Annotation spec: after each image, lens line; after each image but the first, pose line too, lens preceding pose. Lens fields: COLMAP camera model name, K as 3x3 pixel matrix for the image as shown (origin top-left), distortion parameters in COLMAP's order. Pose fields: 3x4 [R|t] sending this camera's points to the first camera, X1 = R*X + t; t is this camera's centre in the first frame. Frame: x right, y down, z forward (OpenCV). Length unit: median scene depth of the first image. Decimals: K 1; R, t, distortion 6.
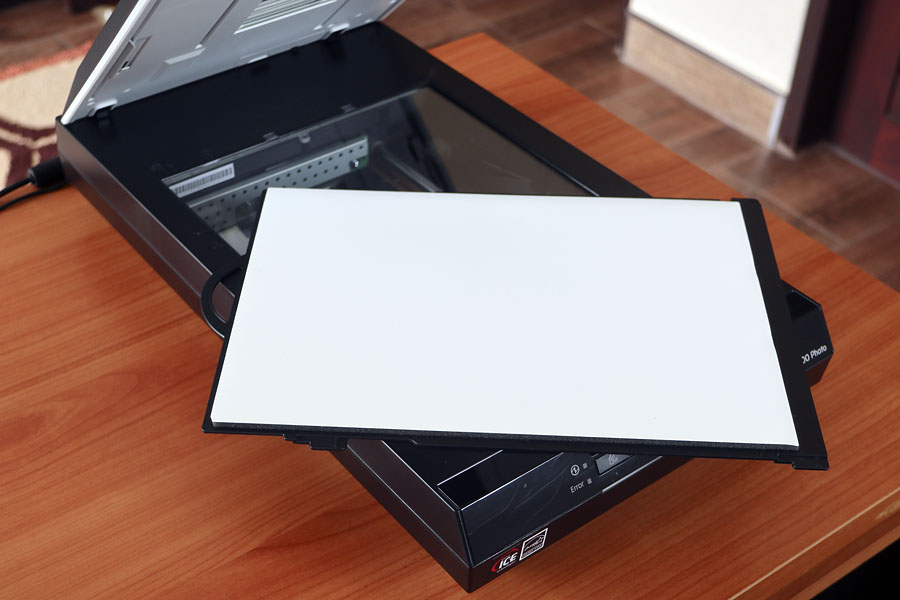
lens RADIAL K [[1313.0, 0, 446.1], [0, 1313.0, 320.6], [0, 0, 1]] dist [0.015774, 0.000000]
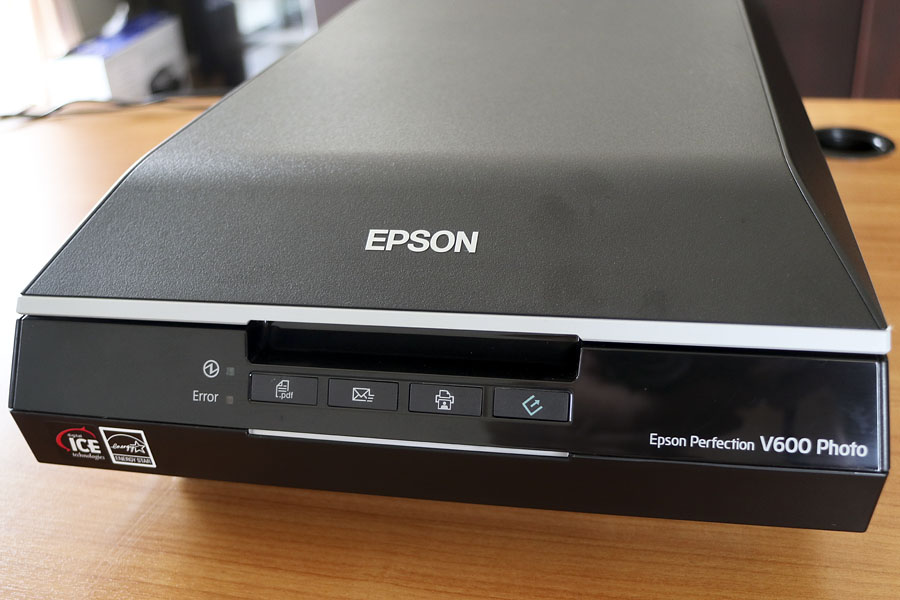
lens RADIAL K [[945.0, 0, 447.0], [0, 945.0, 300.3], [0, 0, 1]] dist [-0.097041, 0.000000]
pose [[0.646172, 0.303578, -0.700215, 0.355014], [-0.420548, 0.907255, 0.005251, 0.028627], [0.636868, 0.291081, 0.713912, 0.576382]]
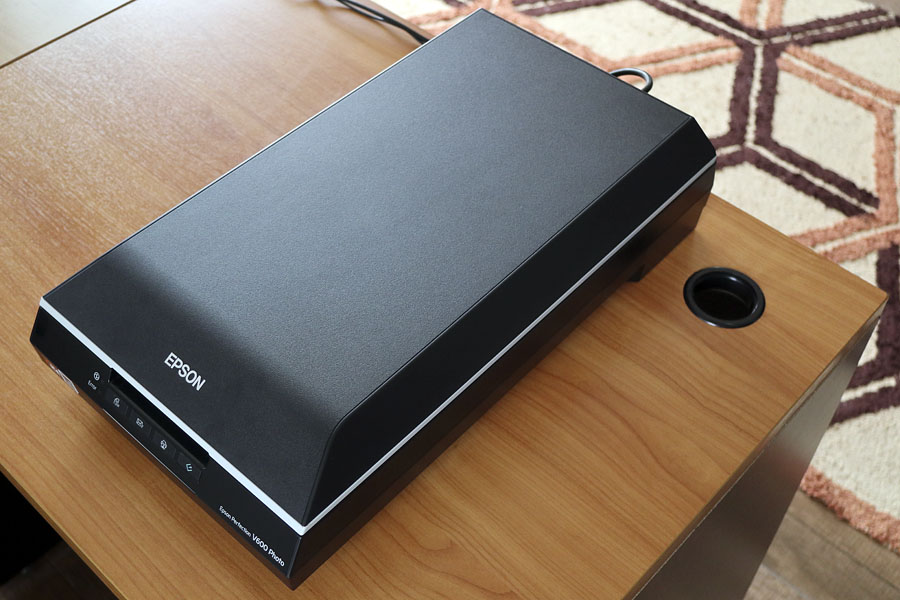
lens RADIAL K [[1049.9, 0, 449.0], [0, 1049.9, 299.7], [0, 0, 1]] dist [-0.037536, 0.000000]
pose [[0.190664, 0.723599, -0.663364, 0.622282], [-0.648265, 0.600262, 0.468442, -0.505416], [0.737156, 0.340721, 0.583532, 0.476195]]
